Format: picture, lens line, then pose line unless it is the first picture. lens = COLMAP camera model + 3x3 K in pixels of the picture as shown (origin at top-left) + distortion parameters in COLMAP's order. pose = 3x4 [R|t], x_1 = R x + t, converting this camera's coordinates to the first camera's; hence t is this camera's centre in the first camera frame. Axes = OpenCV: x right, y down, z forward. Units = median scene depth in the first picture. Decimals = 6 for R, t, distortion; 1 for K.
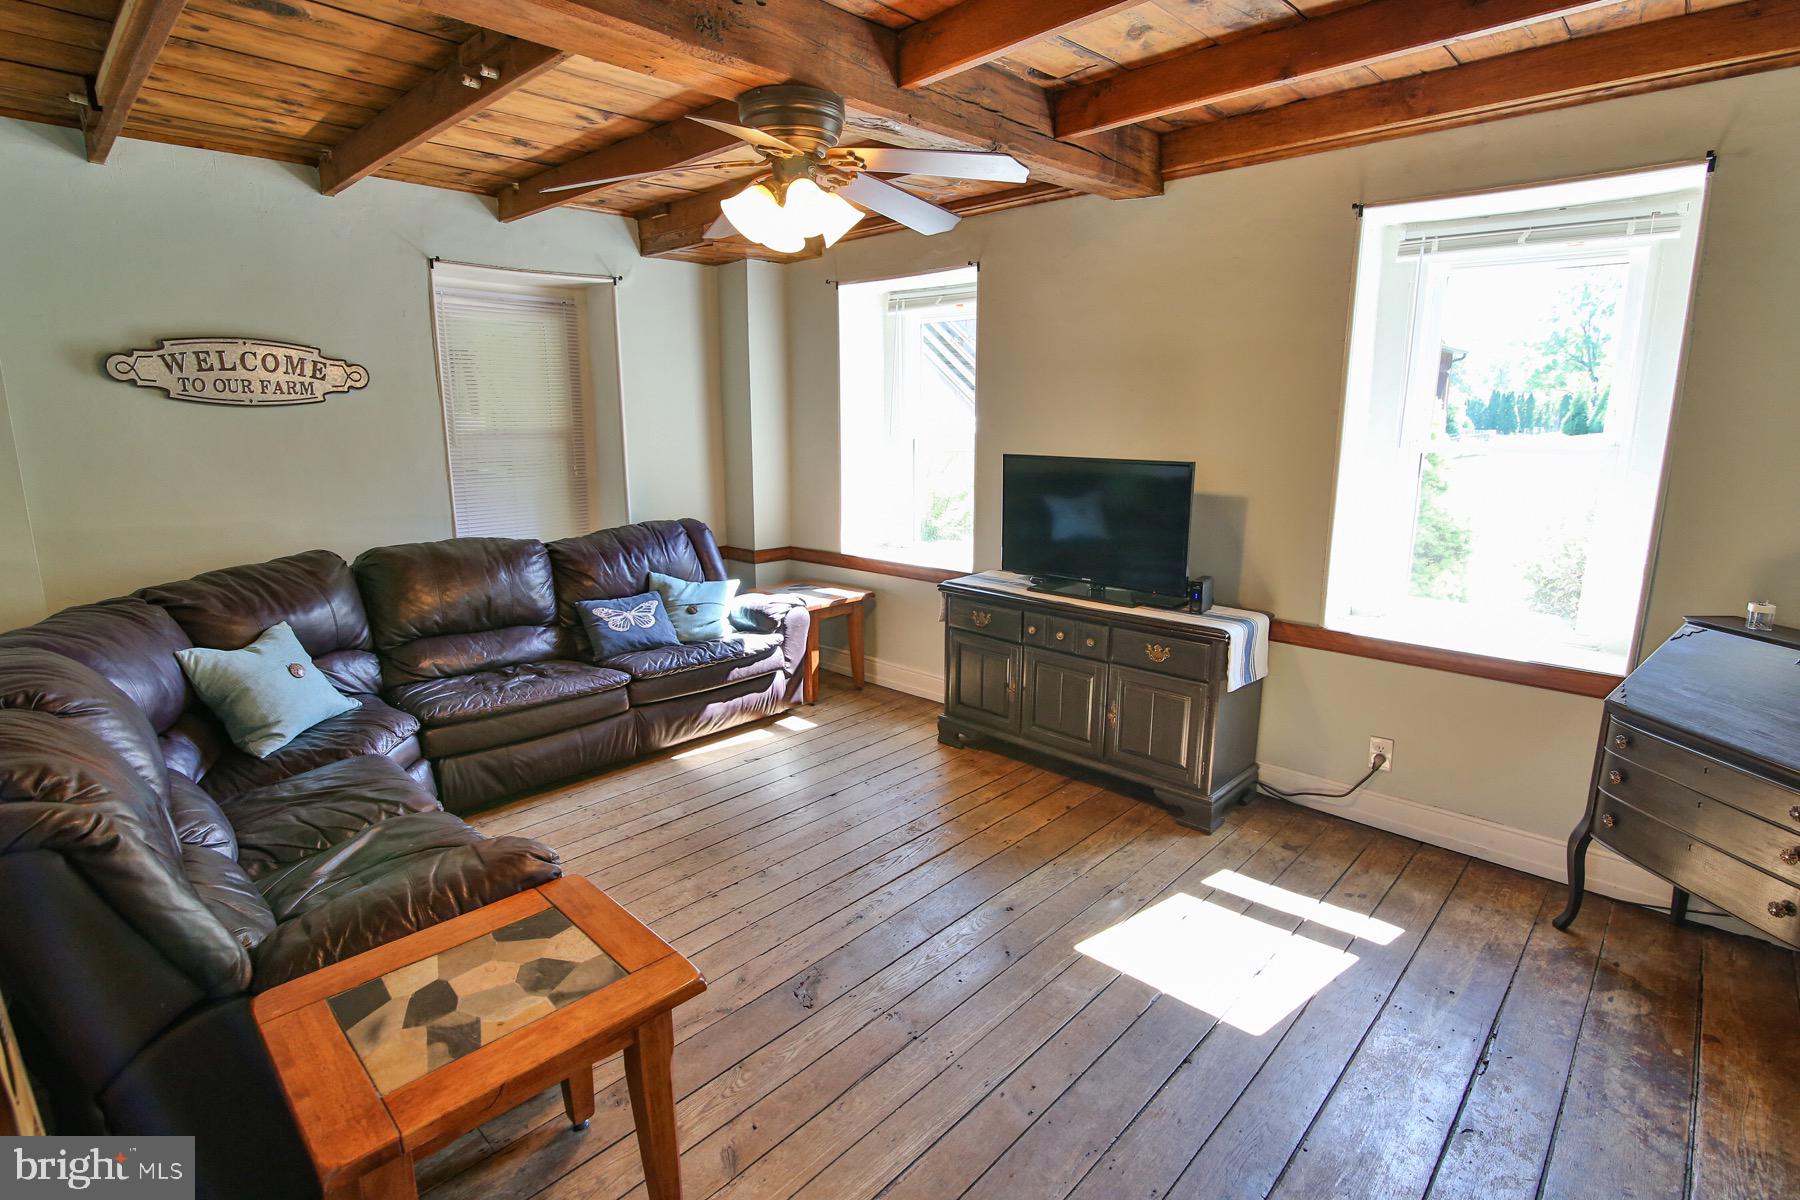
lens RADIAL K [[877.8, 0, 899.2], [0, 877.8, 592.5], [0, 0, 1]] dist [-0.020996, 0.000322]
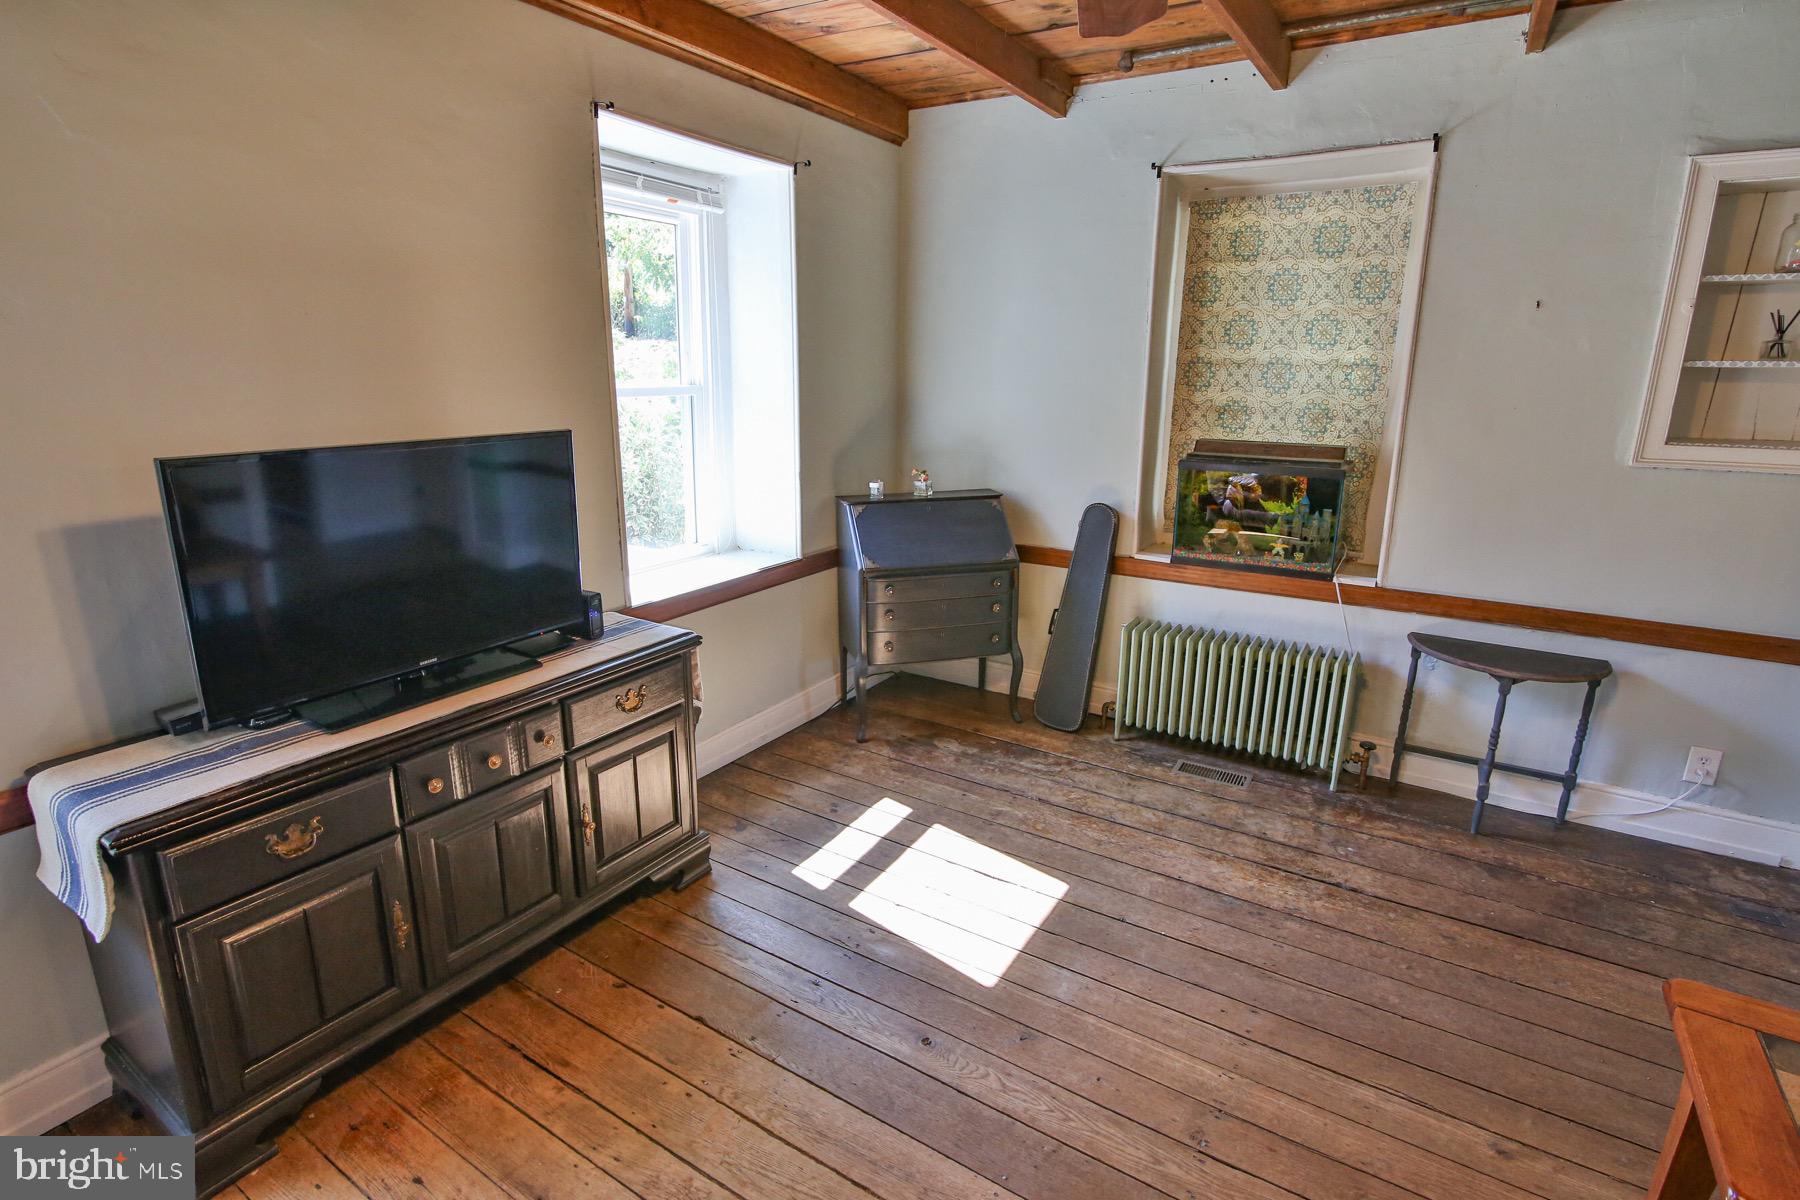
lens RADIAL K [[877.8, 0, 899.2], [0, 877.8, 592.5], [0, 0, 1]] dist [-0.020996, 0.000322]
pose [[-0.198860, -0.251433, 0.947225, -0.474733], [0.190236, 0.938242, 0.288986, -0.211367], [-0.961387, 0.237664, -0.138748, 1.042259]]
